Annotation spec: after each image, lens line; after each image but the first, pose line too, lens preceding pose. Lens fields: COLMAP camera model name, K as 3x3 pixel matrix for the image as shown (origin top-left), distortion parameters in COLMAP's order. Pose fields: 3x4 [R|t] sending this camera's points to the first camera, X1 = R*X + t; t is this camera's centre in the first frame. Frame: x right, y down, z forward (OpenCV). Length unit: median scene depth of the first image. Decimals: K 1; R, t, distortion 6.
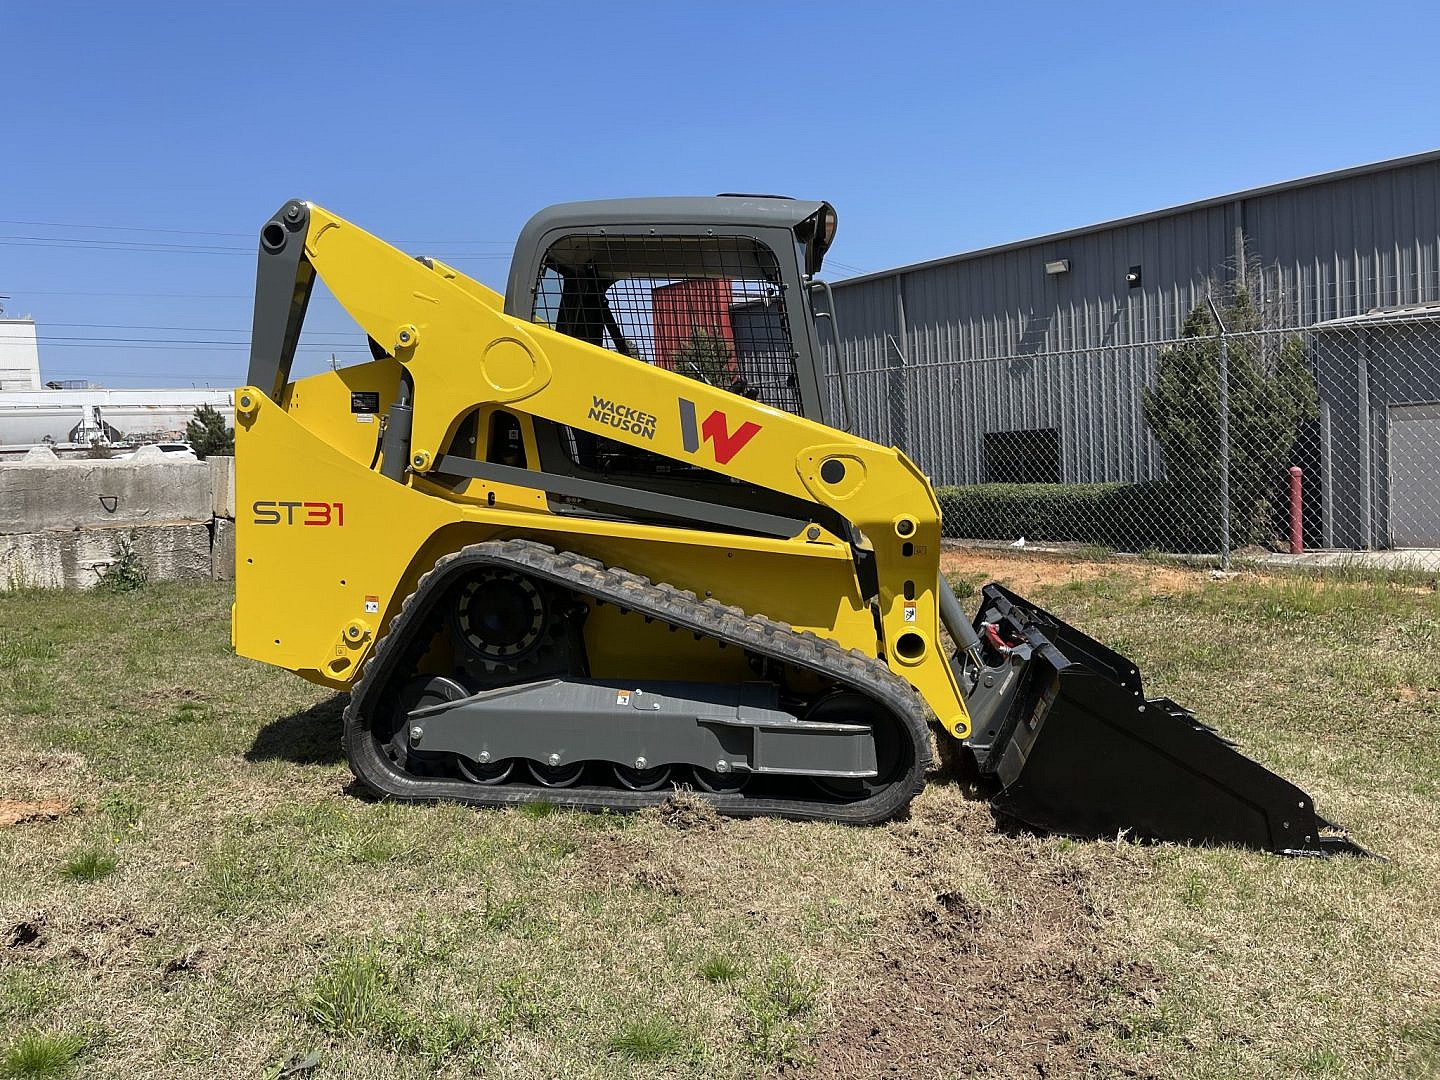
lens RADIAL K [[1078.7, 0, 717.3], [0, 1078.7, 535.6], [0, 0, 1]] dist [0.017004, -0.000024]
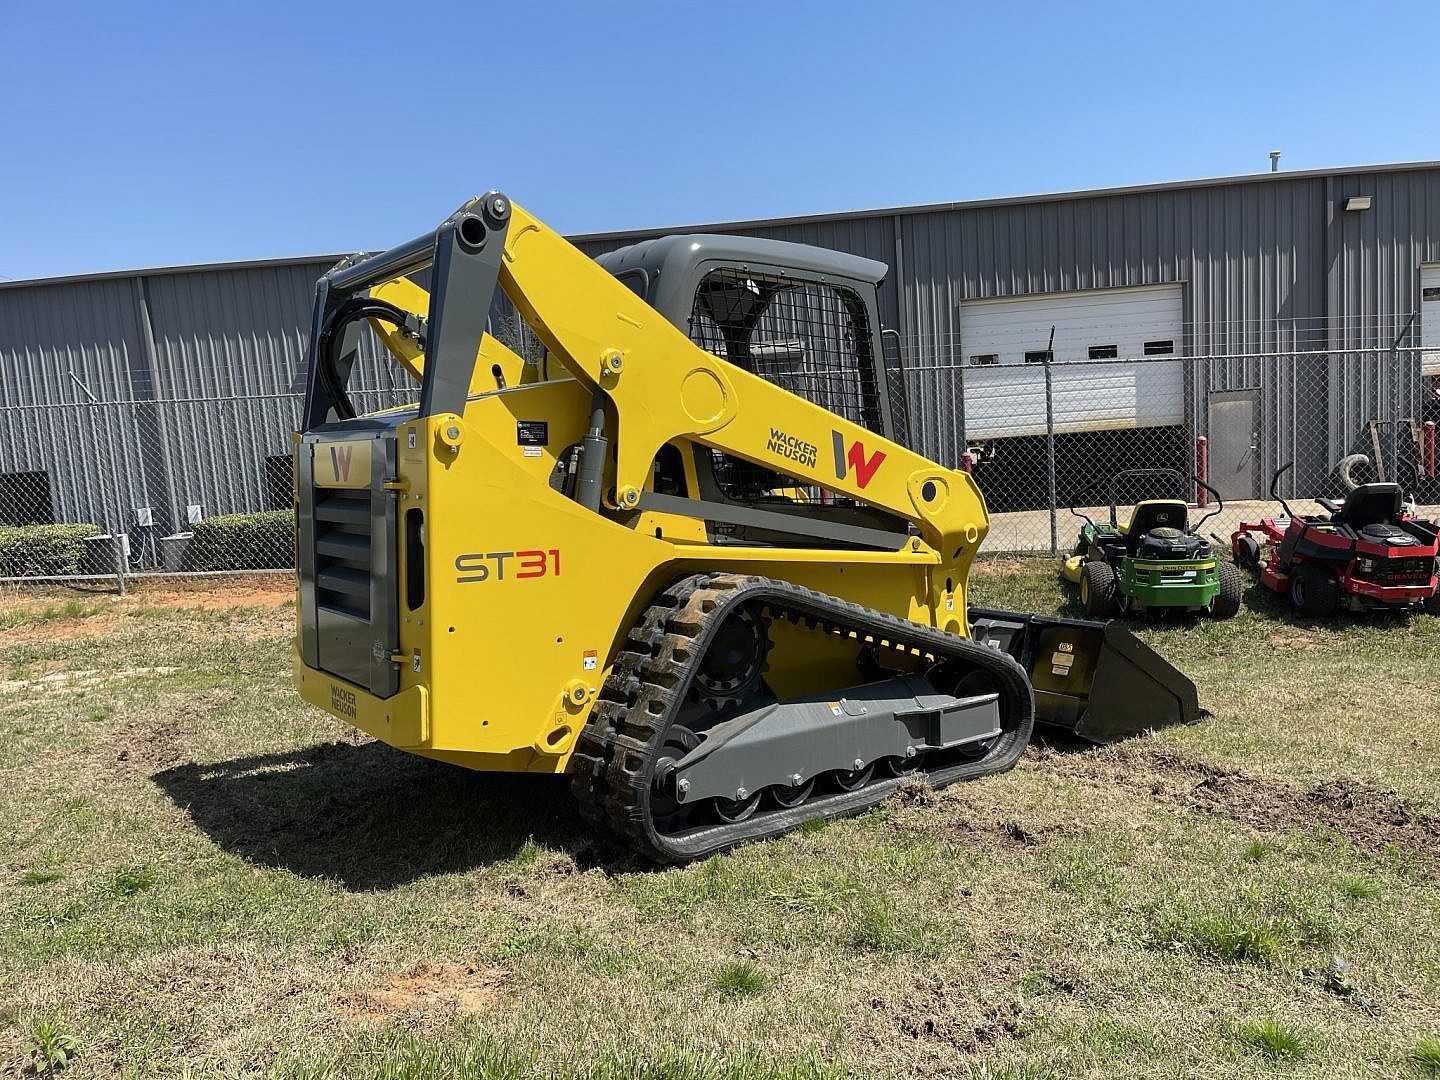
lens RADIAL K [[1081.8, 0, 721.1], [0, 1081.8, 548.9], [0, 0, 1]] dist [0.014091, -0.004352]
pose [[0.719842, -0.073240, 0.690264, -0.863064], [0.077714, 0.996670, 0.024706, -0.042023], [-0.689774, 0.035858, 0.723136, 0.280625]]
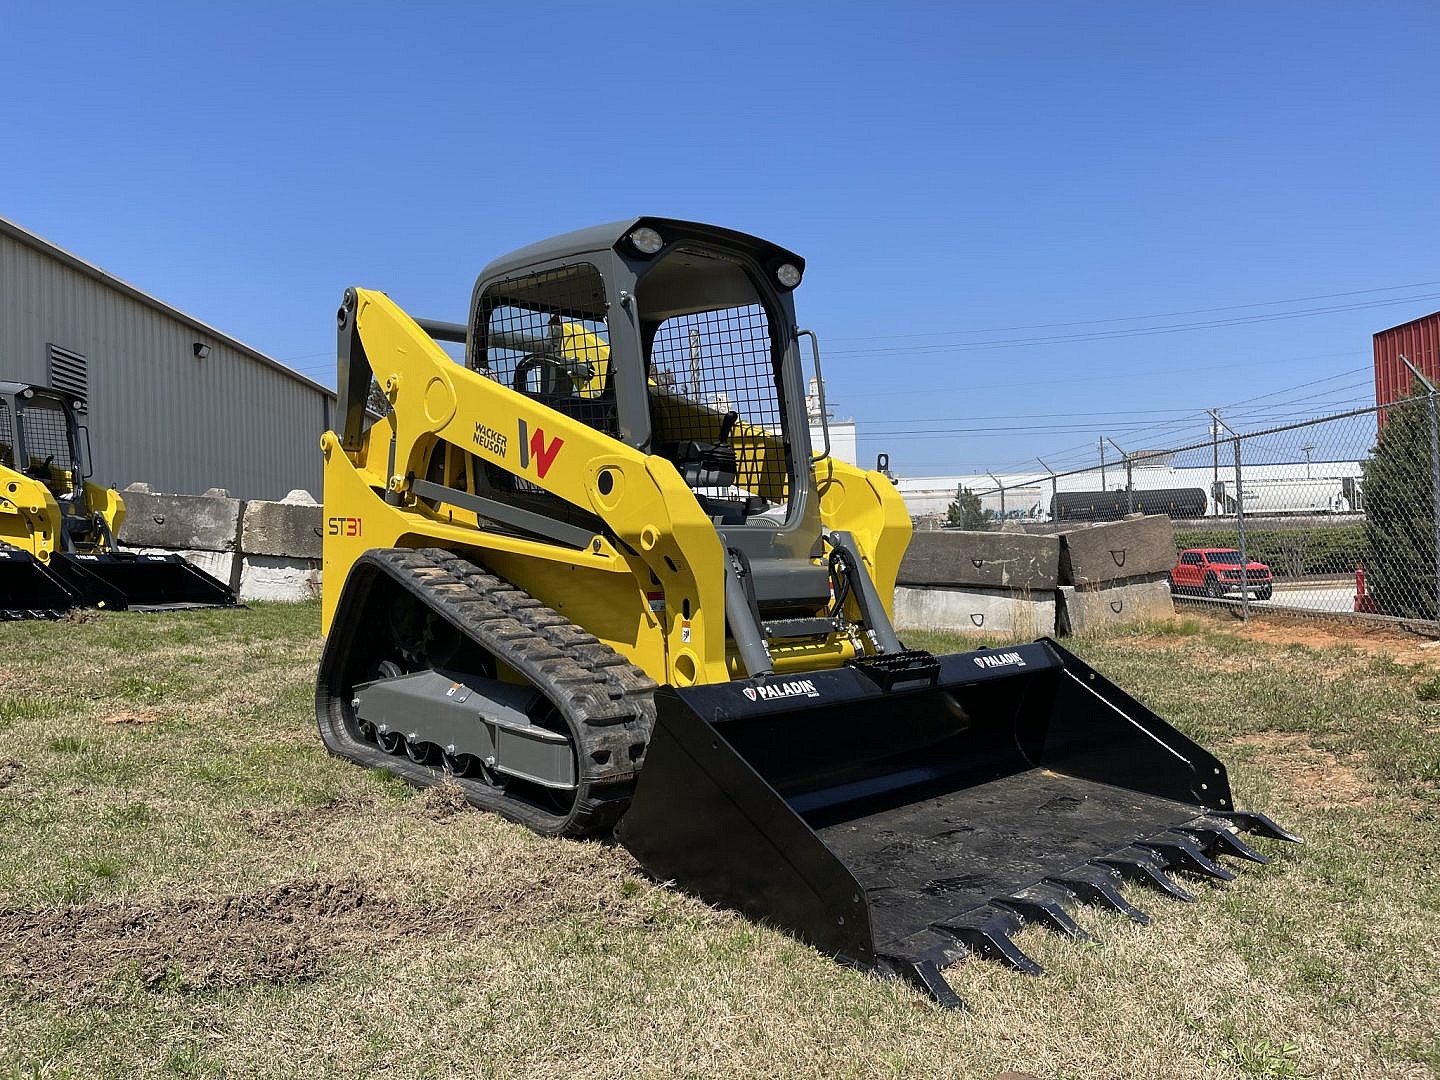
lens RADIAL K [[1081.8, 0, 721.1], [0, 1081.8, 548.9], [0, 0, 1]] dist [0.014091, -0.004352]
pose [[0.771639, 0.015567, -0.635871, 0.793151], [-0.056320, 0.997446, -0.043925, 0.038091], [0.633563, 0.069706, 0.770545, 0.294731]]
